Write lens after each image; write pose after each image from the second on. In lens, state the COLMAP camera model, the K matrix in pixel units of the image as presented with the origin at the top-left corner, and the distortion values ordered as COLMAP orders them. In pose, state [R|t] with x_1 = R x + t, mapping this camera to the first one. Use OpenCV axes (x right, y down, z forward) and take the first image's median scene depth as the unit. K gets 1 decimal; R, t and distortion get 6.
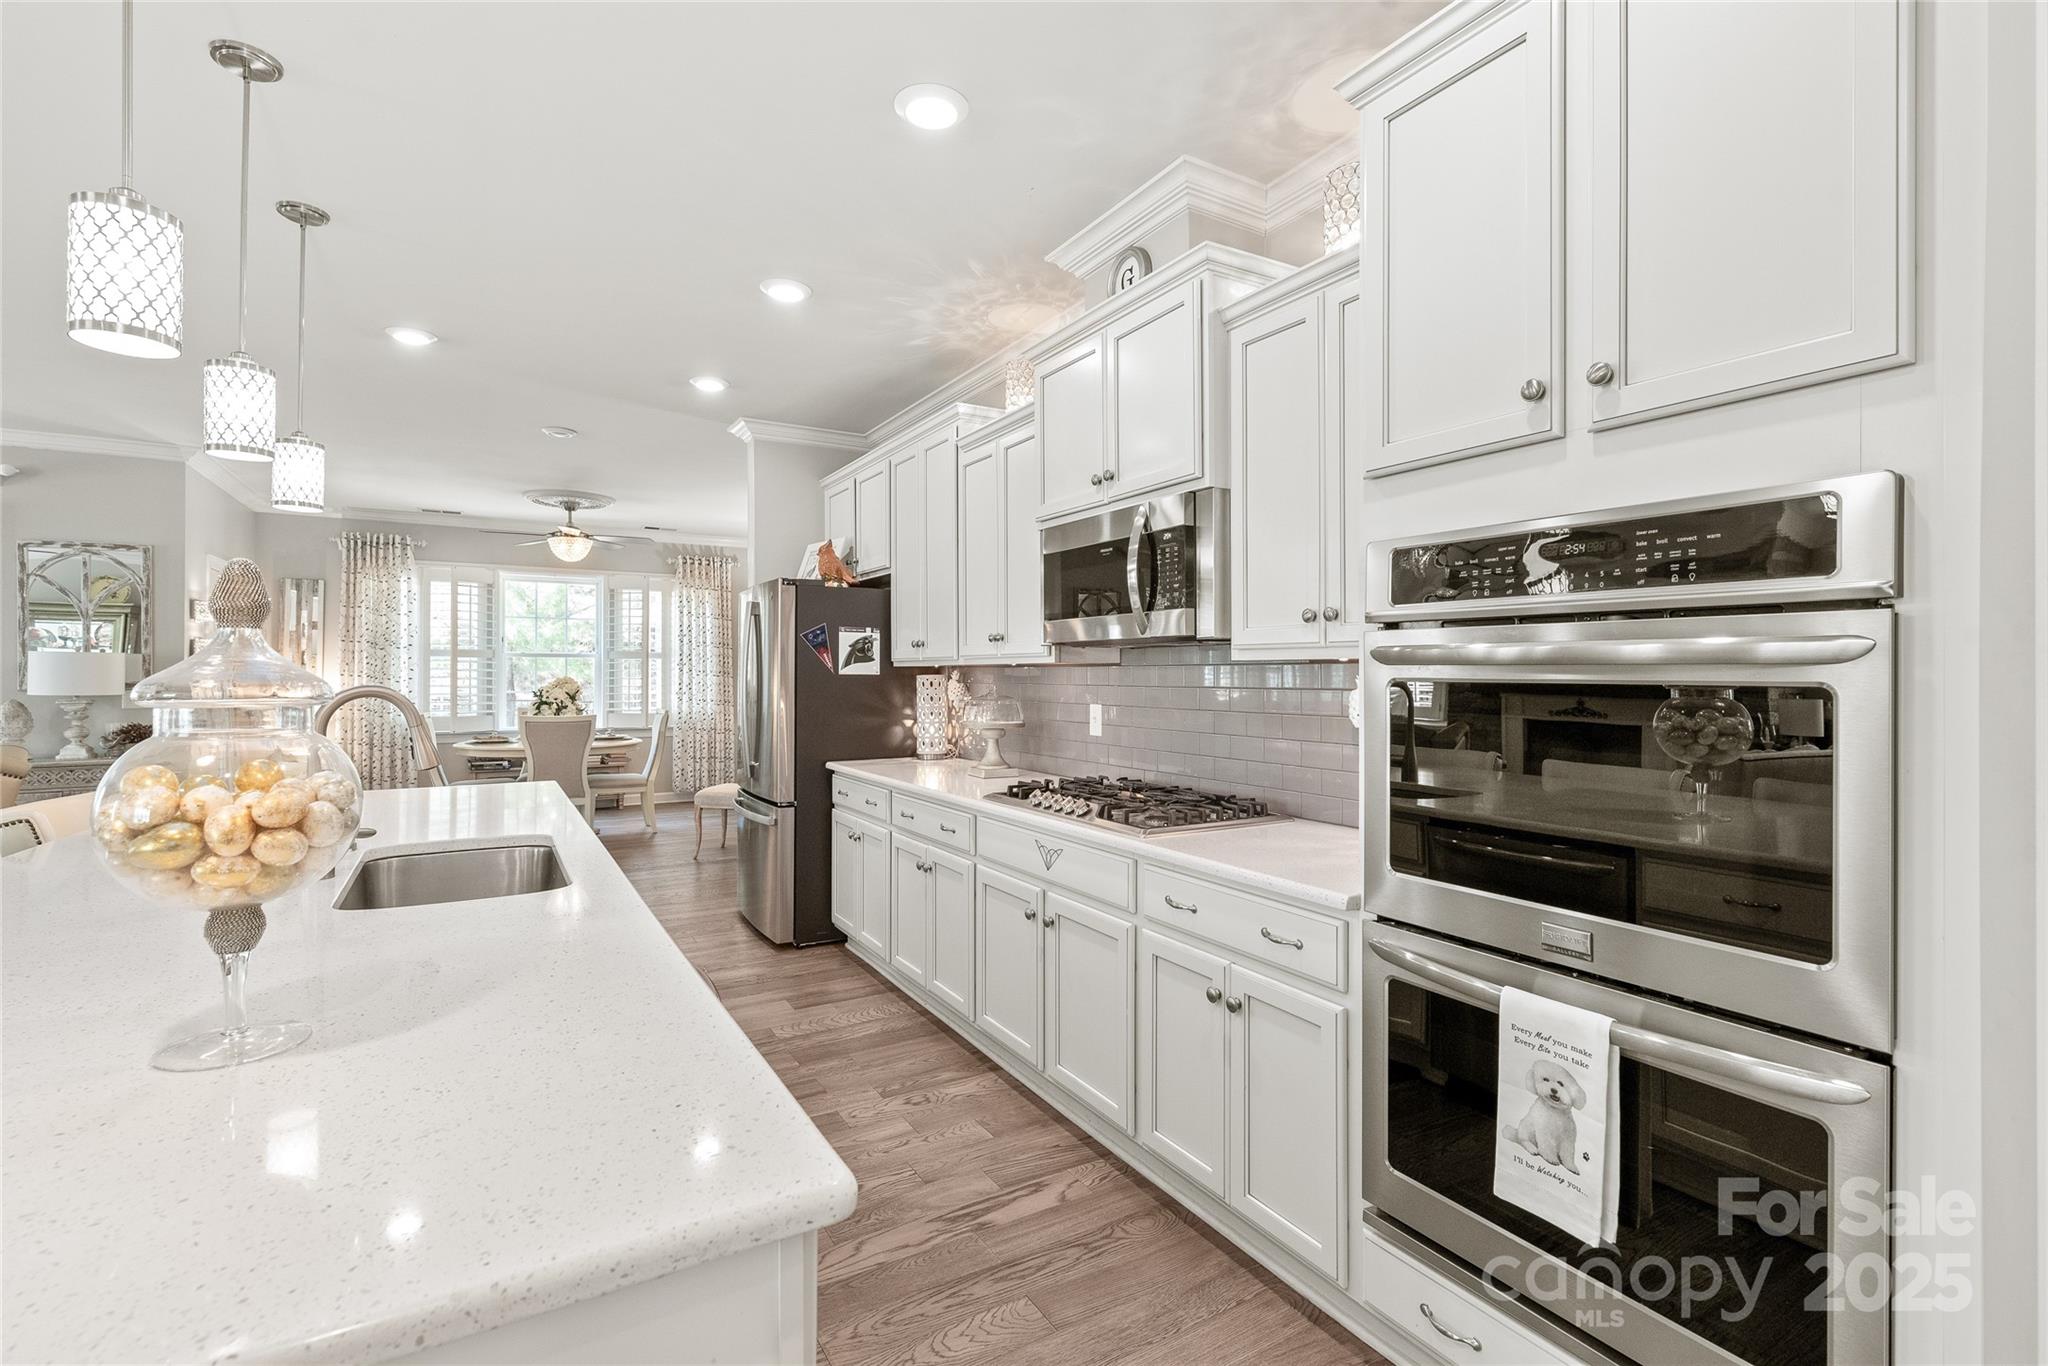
lens RADIAL K [[940.9, 0, 1026.5], [0, 940.9, 668.8], [0, 0, 1]] dist [-0.001969, -0.000726]
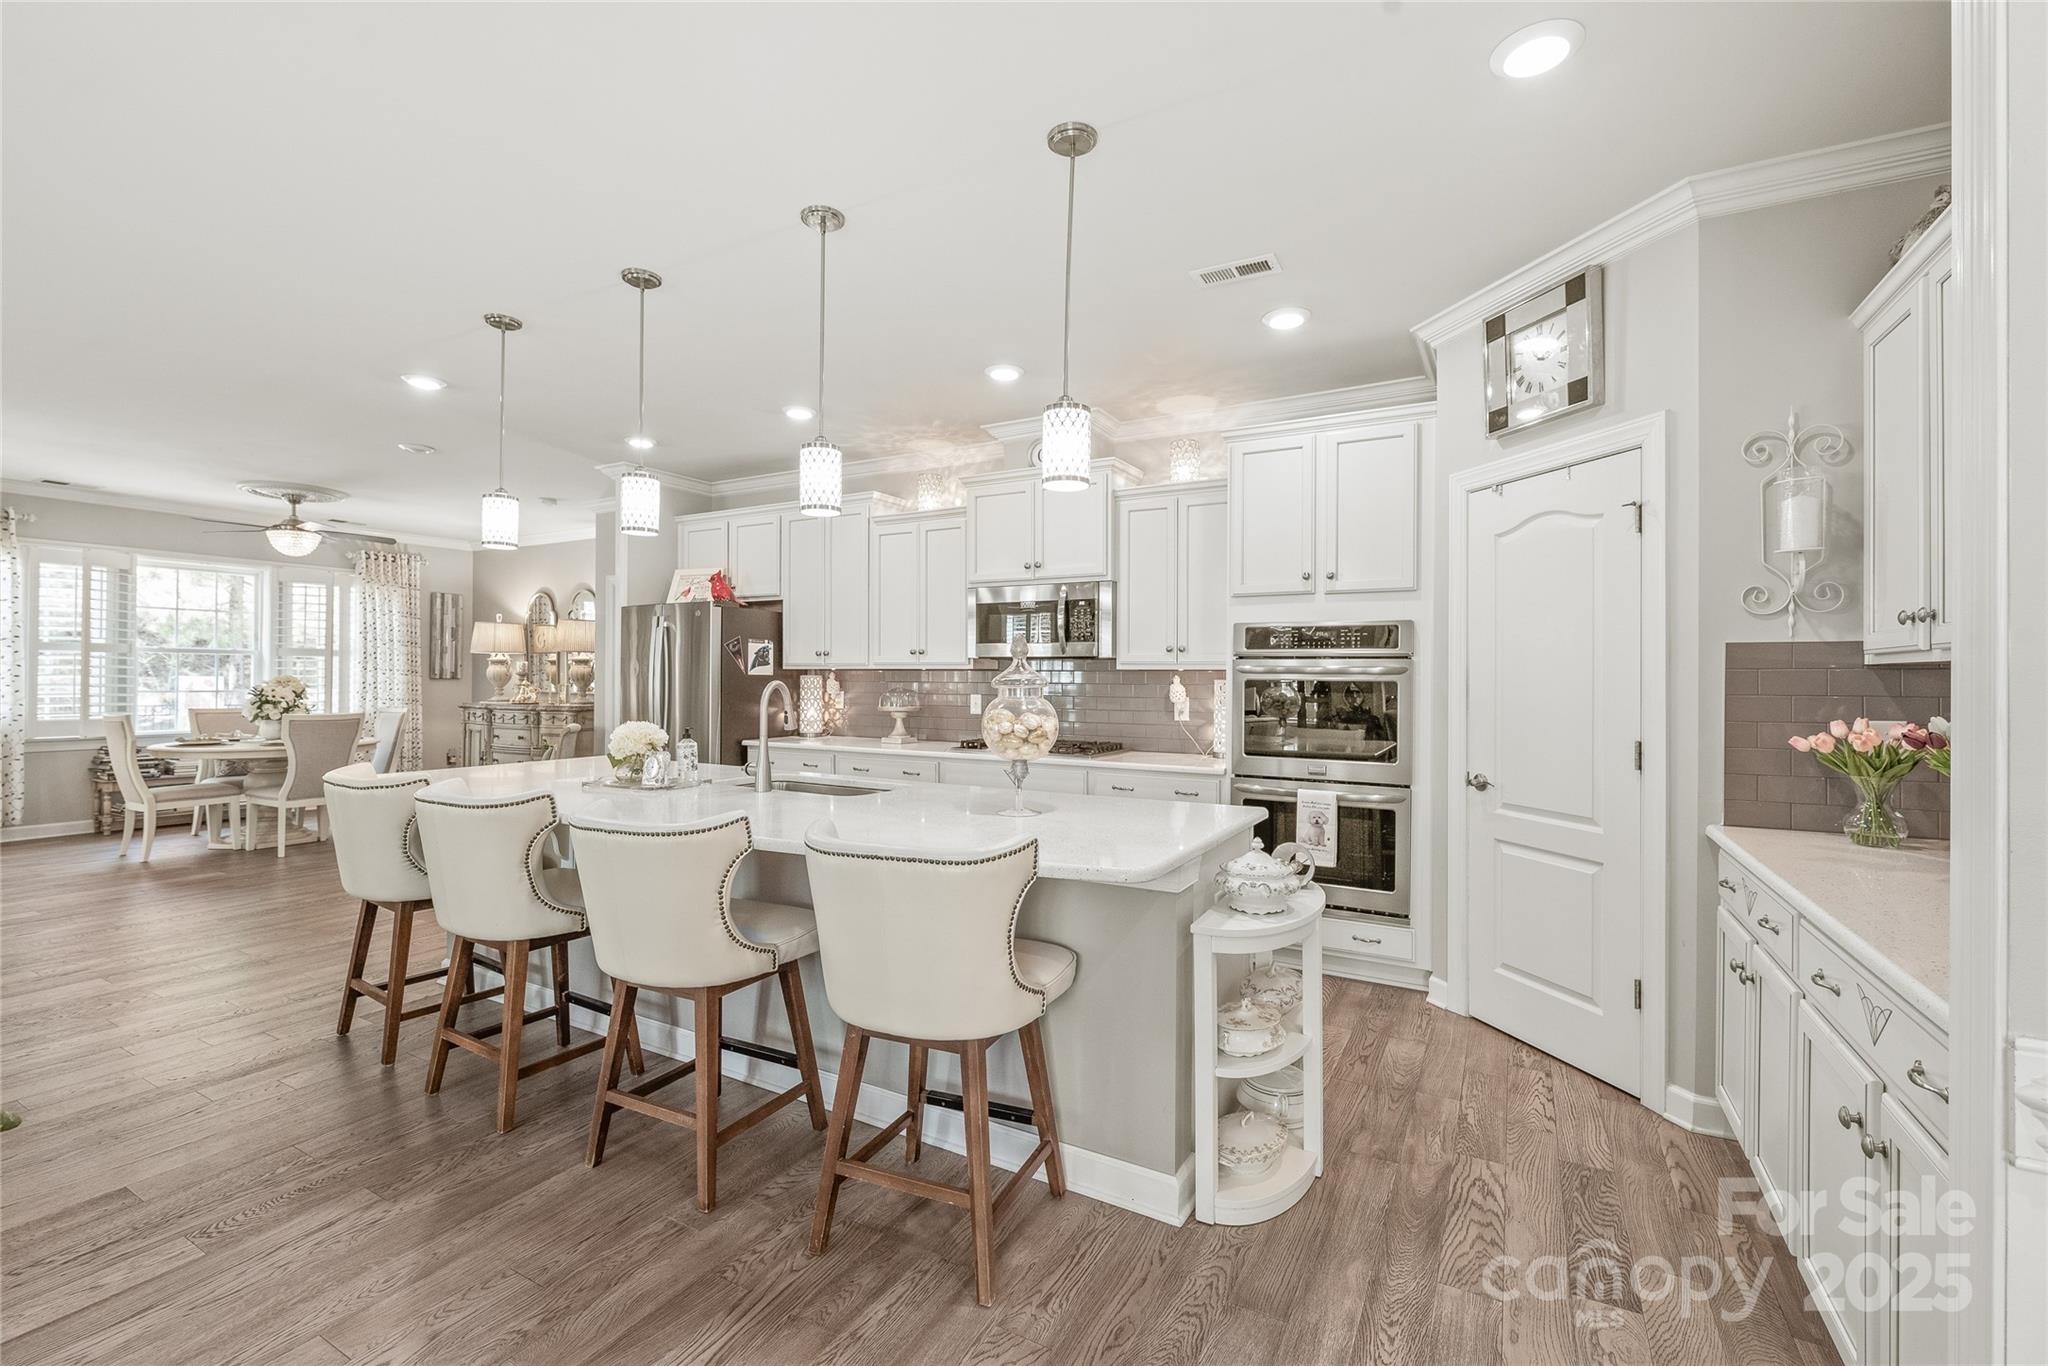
lens RADIAL K [[876.4, 0, 1029.7], [0, 876.4, 670.3], [0, 0, 1]] dist [0.001473, -0.000970]
pose [[0.862210, 0.007530, 0.506495, -0.418545], [-0.007853, 0.999968, -0.001496, -0.001394], [-0.506491, -0.002688, 0.862241, -0.234135]]
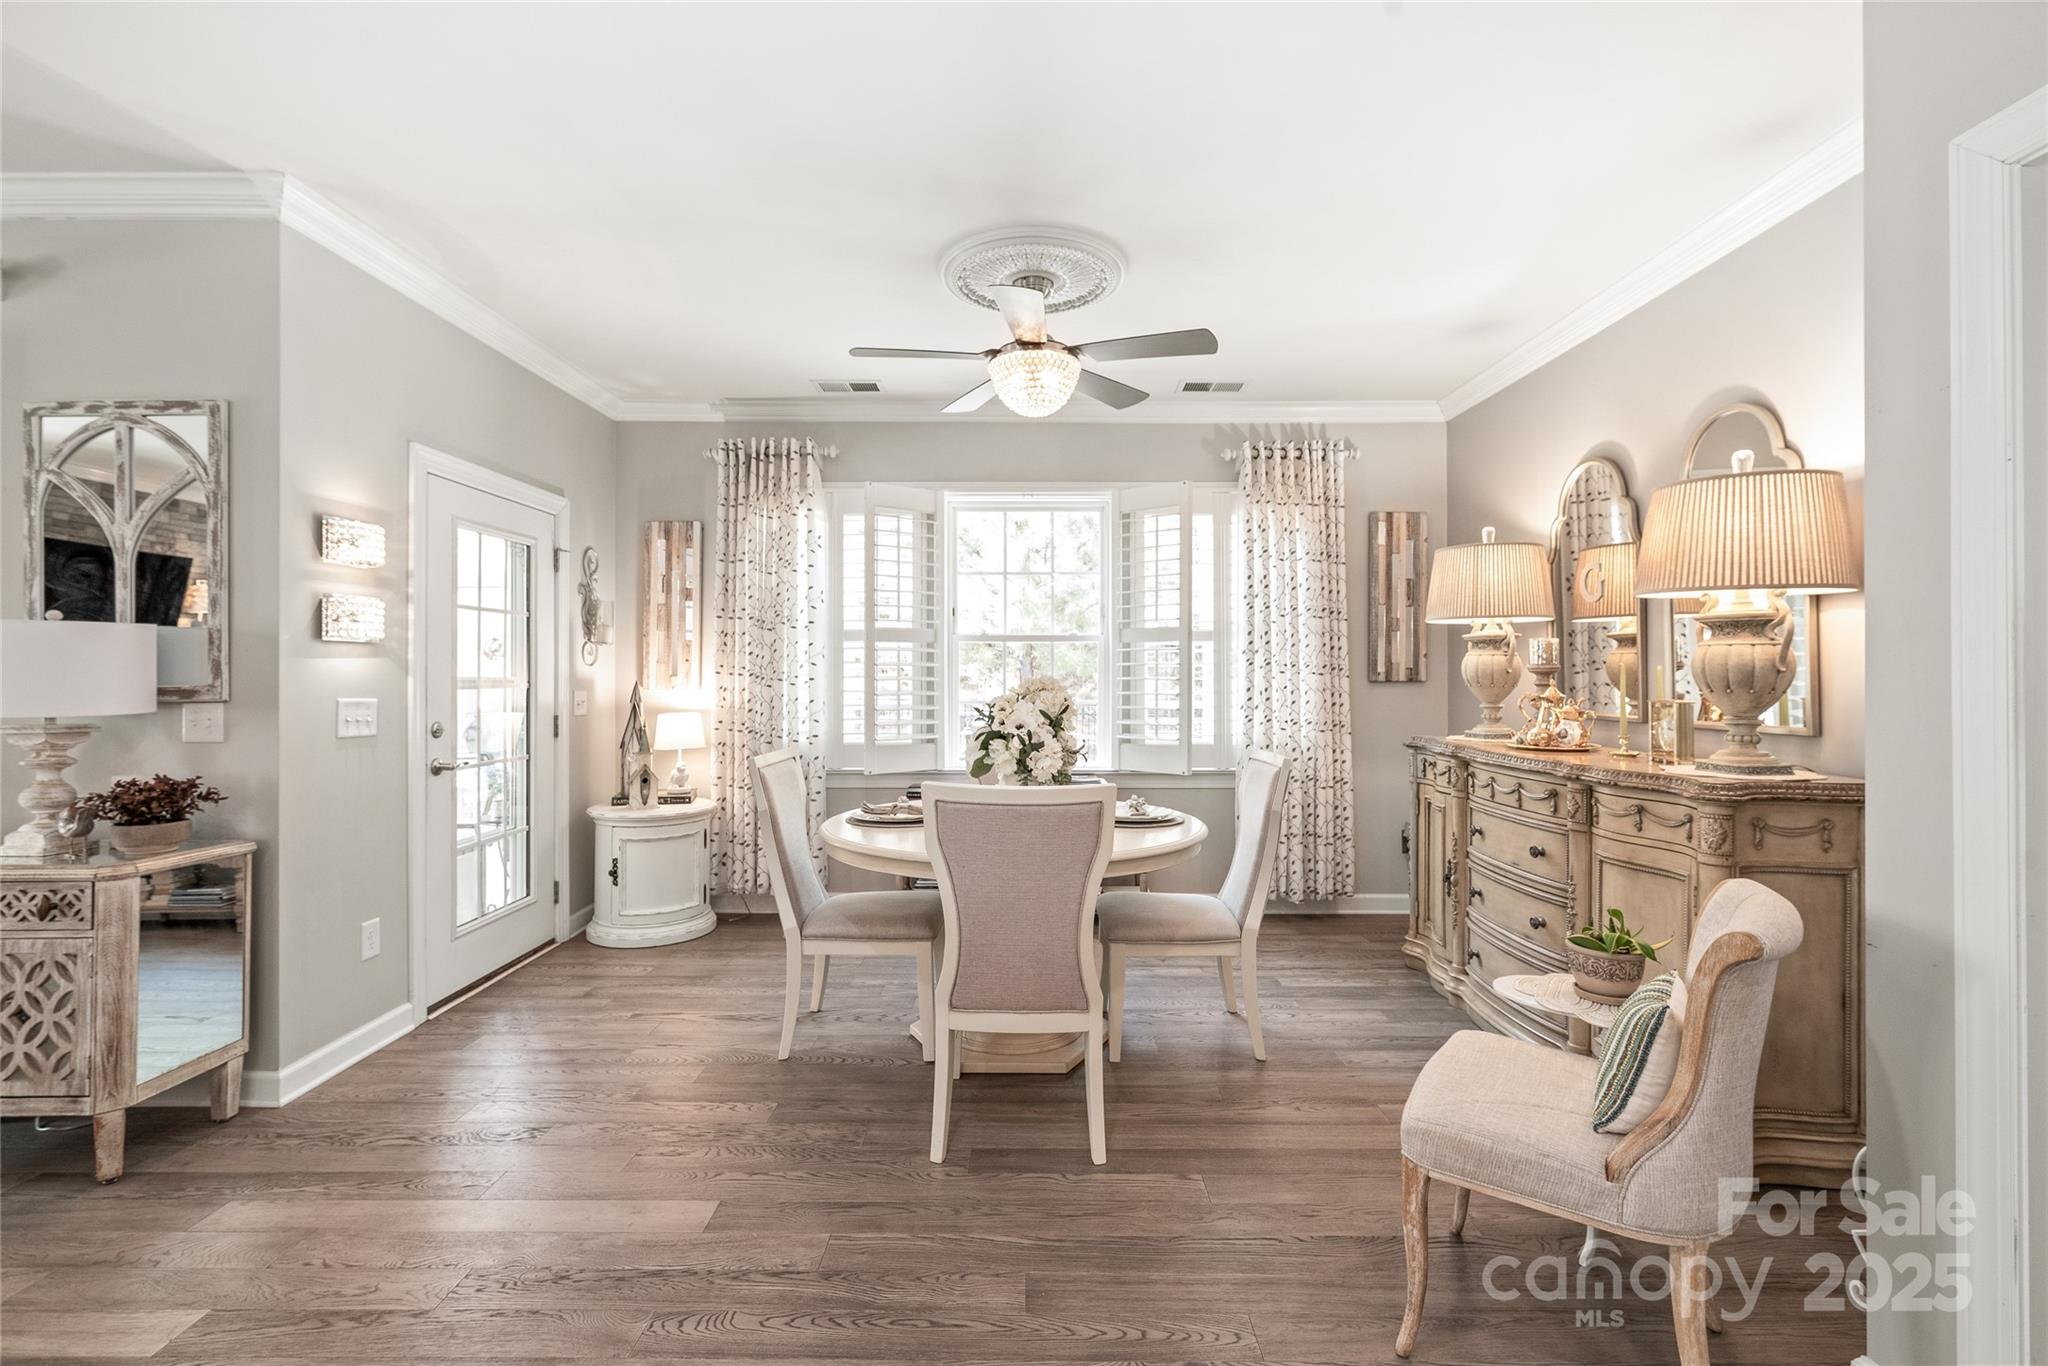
lens RADIAL K [[904.2, 0, 1022.5], [0, 904.2, 670.4], [0, 0, 1]] dist [0.003440, 0.000465]
pose [[0.859125, -0.004765, -0.511744, -0.395511], [0.005492, 0.999985, -0.000090, 0.008850], [0.511737, -0.002733, 0.859138, 0.913250]]
